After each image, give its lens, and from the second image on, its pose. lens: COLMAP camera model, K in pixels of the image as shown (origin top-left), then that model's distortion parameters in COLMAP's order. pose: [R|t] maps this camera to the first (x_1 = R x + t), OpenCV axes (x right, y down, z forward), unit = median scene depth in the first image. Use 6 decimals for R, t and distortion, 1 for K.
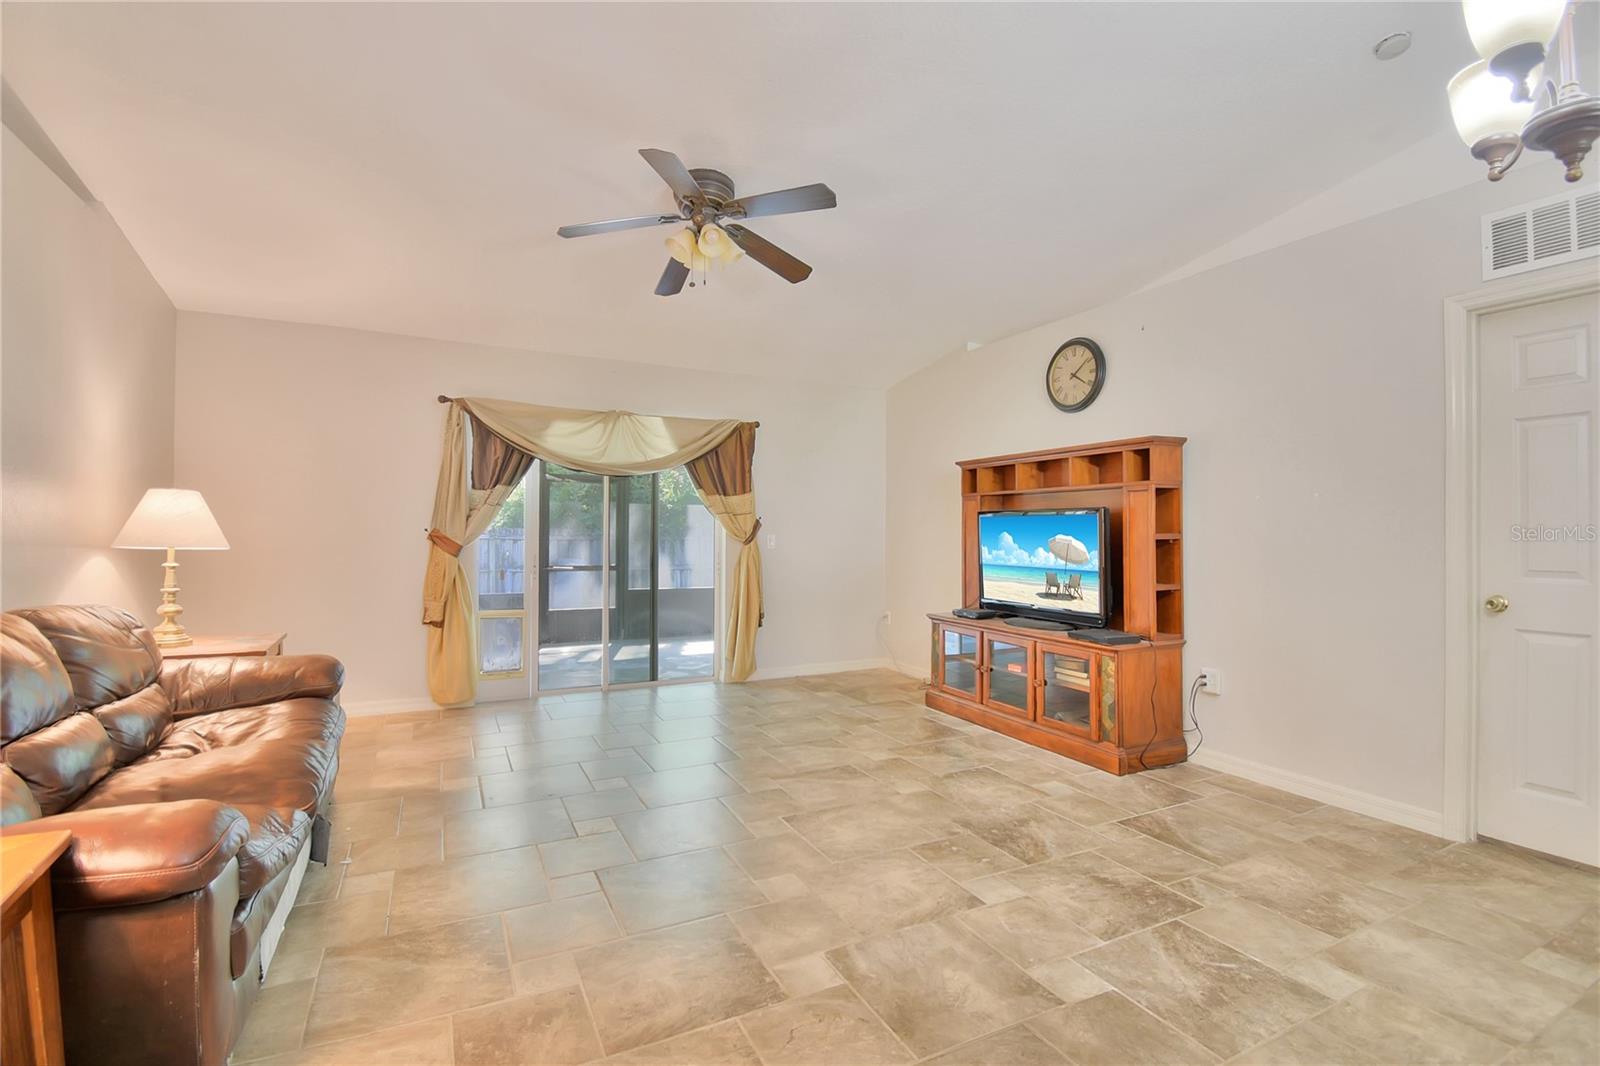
lens RADIAL K [[726.0, 0, 807.3], [0, 726.0, 533.2], [0, 0, 1]] dist [0.006149, -0.017199]
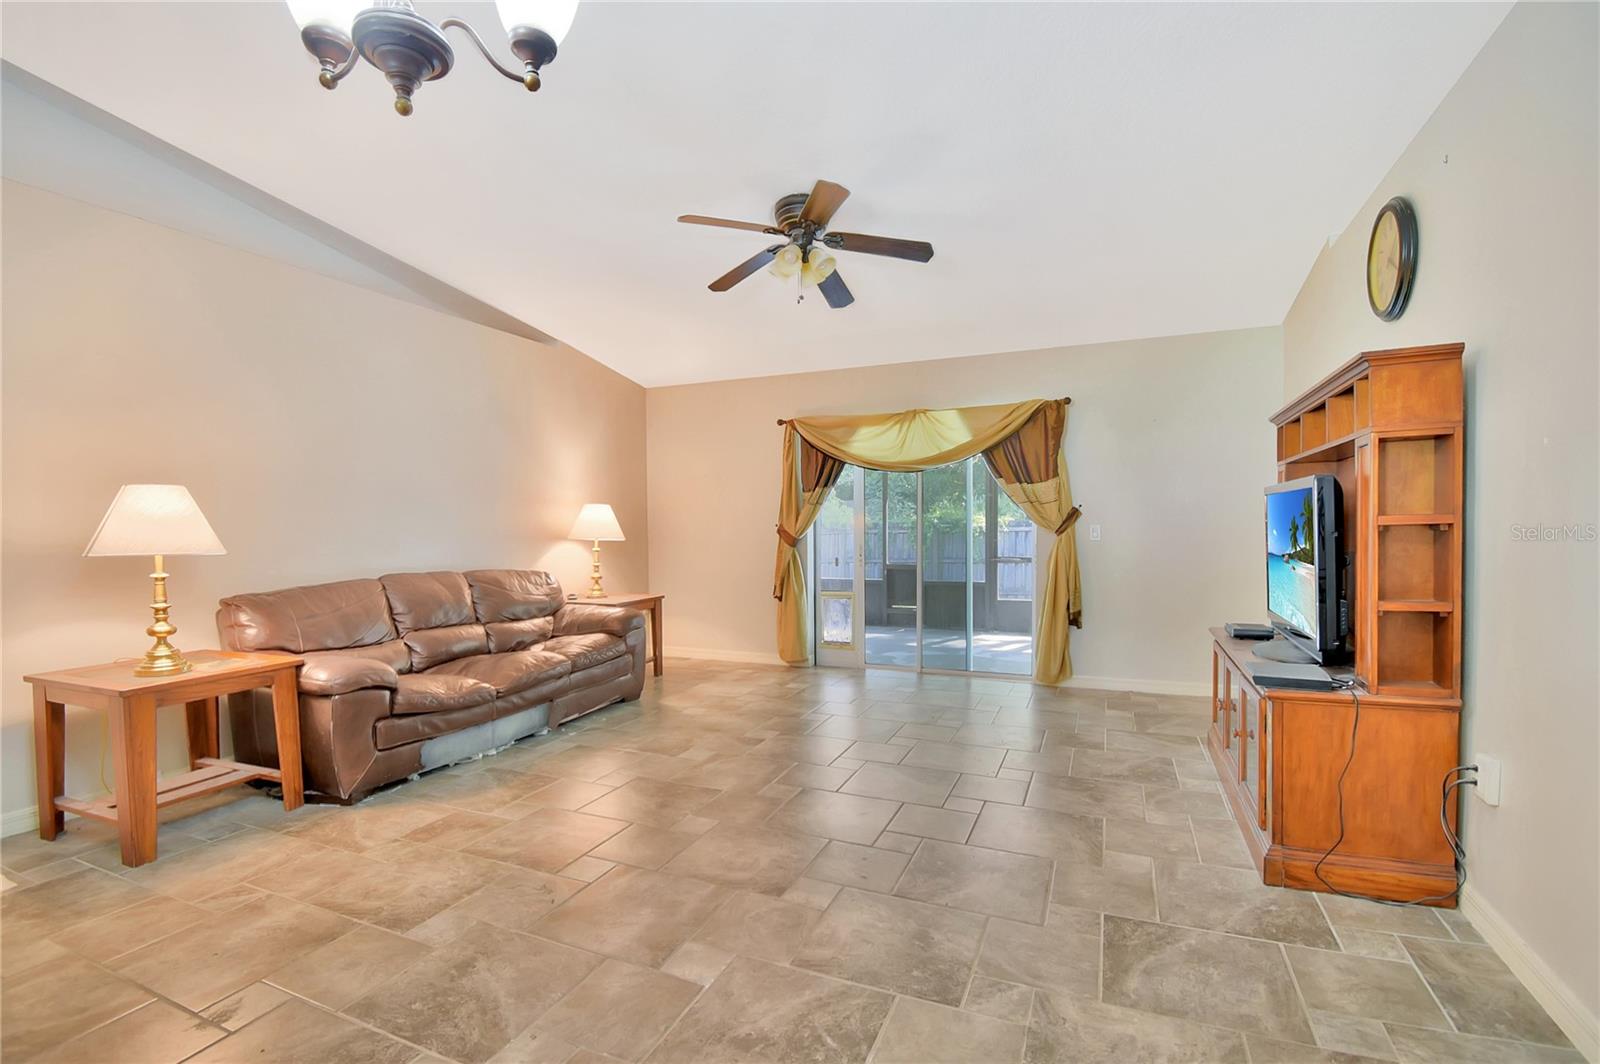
lens RADIAL K [[726.0, 0, 756.1], [0, 726.0, 537.8], [0, 0, 1]] dist [0.006149, -0.017199]
pose [[0.629082, -0.002186, -0.777336, 0.503261], [0.015374, 0.999835, 0.009630, 0.005272], [0.777187, -0.018008, 0.629013, 0.181368]]
